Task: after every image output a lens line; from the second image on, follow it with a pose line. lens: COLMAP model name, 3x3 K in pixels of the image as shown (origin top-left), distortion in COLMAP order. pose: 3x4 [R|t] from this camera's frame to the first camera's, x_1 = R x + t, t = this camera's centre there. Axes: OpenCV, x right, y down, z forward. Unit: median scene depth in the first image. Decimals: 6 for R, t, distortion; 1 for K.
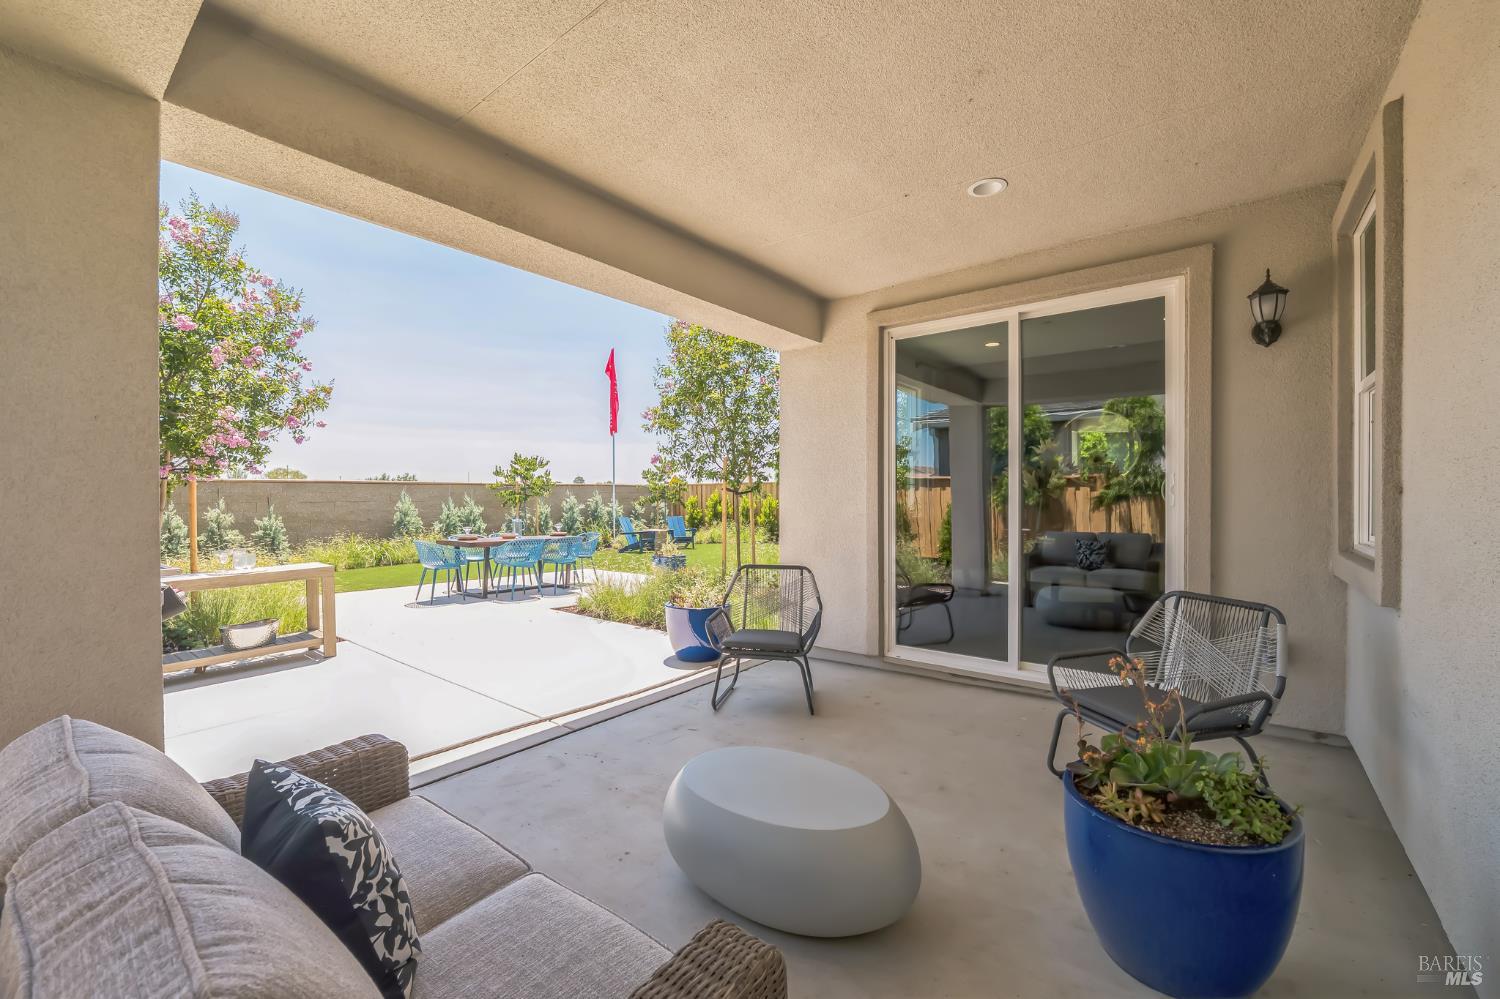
lens RADIAL K [[609.2, 0, 750.0], [0, 609.2, 499.5], [0, 0, 1]] dist [-0.012875, -0.000007]
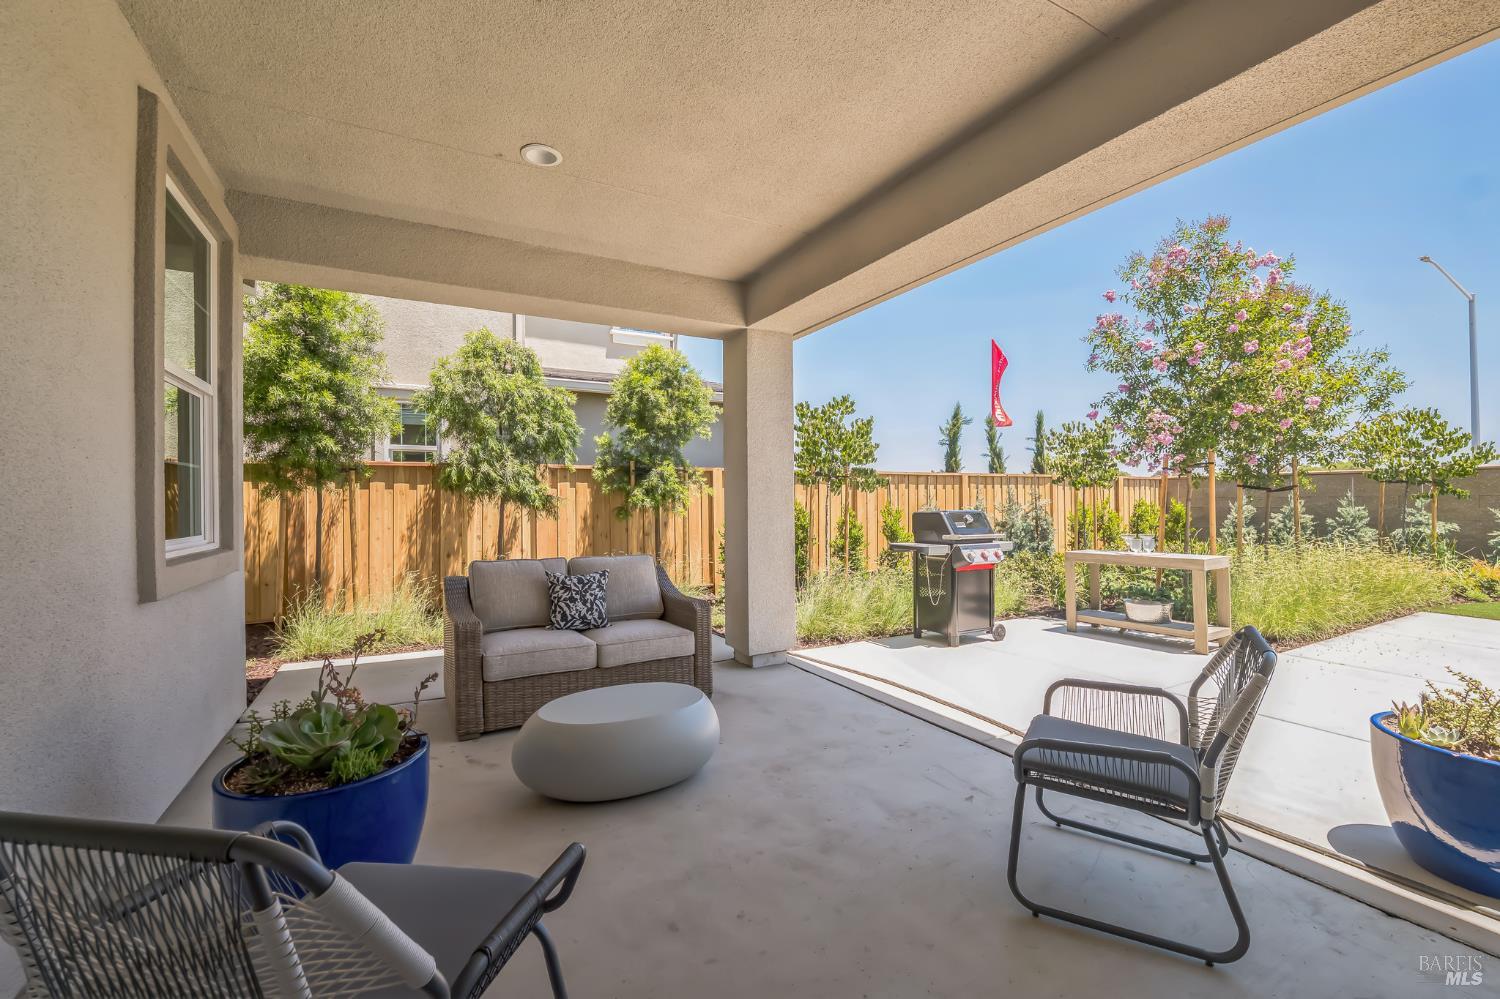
lens RADIAL K [[609.2, 0, 750.0], [0, 609.2, 499.5], [0, 0, 1]] dist [-0.012875, -0.000007]
pose [[-0.388146, 0.012013, -0.921519, 0.519743], [0.016053, 0.999851, 0.006273, -0.004805], [0.921458, -0.012358, -0.388282, 0.765523]]
